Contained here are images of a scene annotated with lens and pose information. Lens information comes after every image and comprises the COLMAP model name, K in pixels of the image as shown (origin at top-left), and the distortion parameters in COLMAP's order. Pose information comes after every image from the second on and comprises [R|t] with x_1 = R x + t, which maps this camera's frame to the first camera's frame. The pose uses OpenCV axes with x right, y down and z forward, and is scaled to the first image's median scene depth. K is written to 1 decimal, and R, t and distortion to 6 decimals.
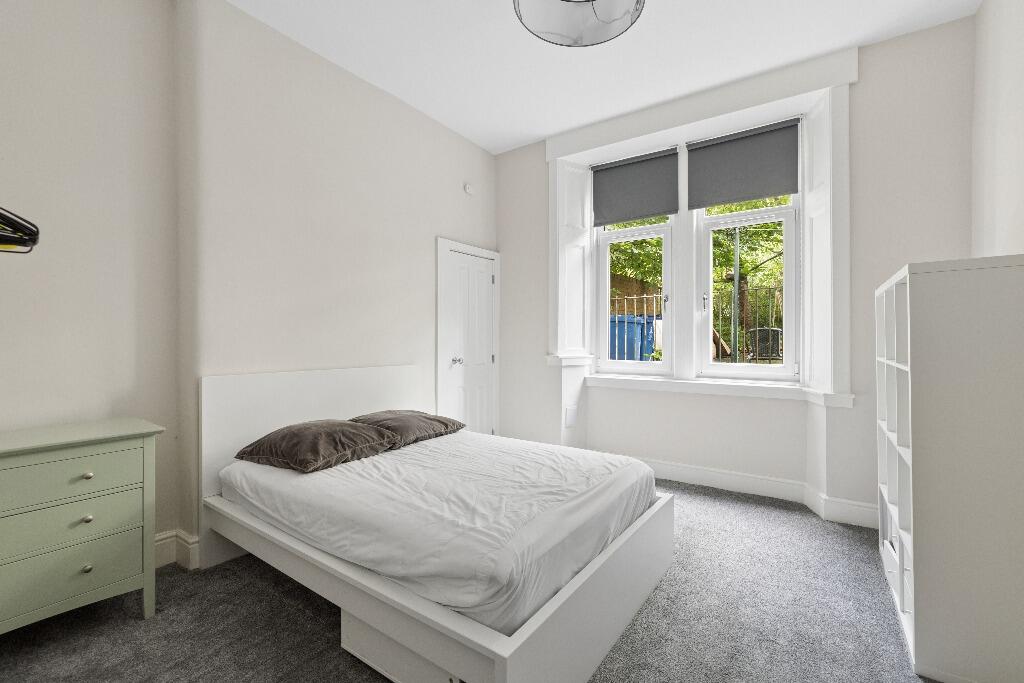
lens RADIAL K [[446.3, 0, 512.0], [0, 446.3, 341.5], [0, 0, 1]] dist [-0.011339, 0.000342]
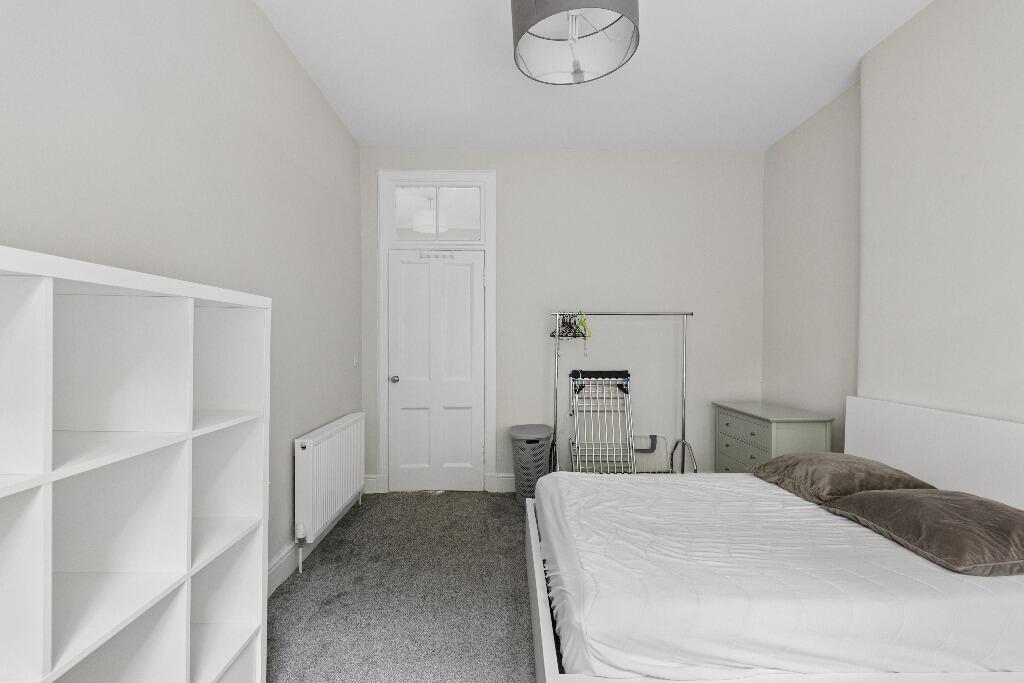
lens RADIAL K [[446.3, 0, 512.0], [0, 446.3, 341.5], [0, 0, 1]] dist [-0.011339, 0.000342]
pose [[-0.793792, -0.000781, -0.608188, 0.743470], [-0.009783, 0.999886, 0.011484, -0.063867], [0.608110, 0.015066, -0.793710, 1.451131]]
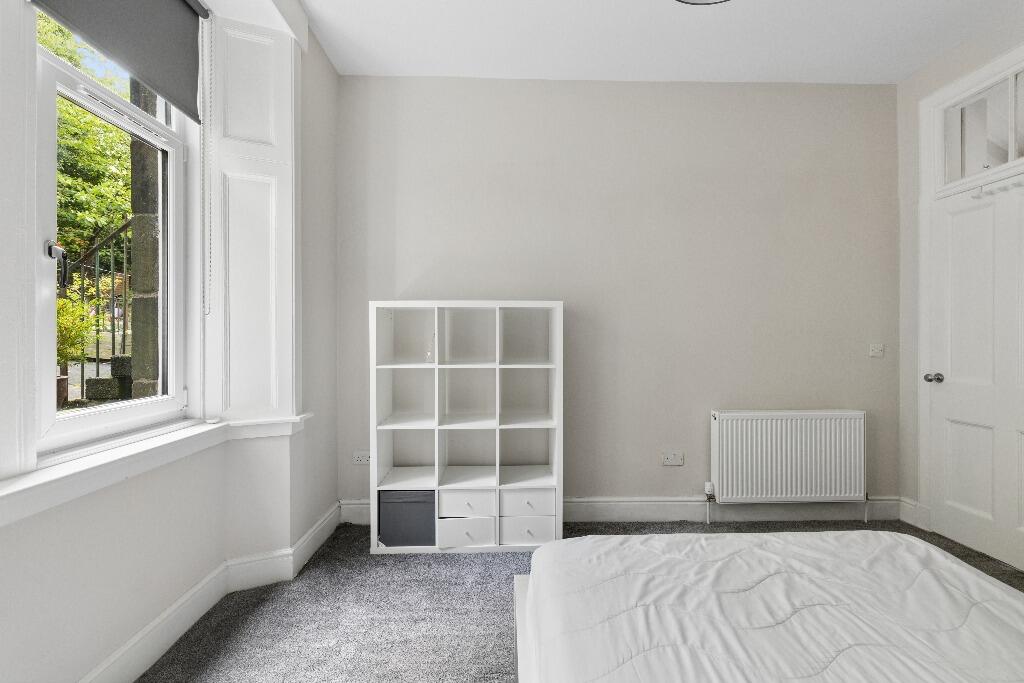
lens RADIAL K [[446.3, 0, 512.0], [0, 446.3, 341.5], [0, 0, 1]] dist [-0.011339, 0.000342]
pose [[-0.598961, -0.003644, 0.800770, -0.199900], [0.013860, 0.999793, 0.014917, -0.032595], [-0.800658, 0.020033, -0.598786, 1.499397]]
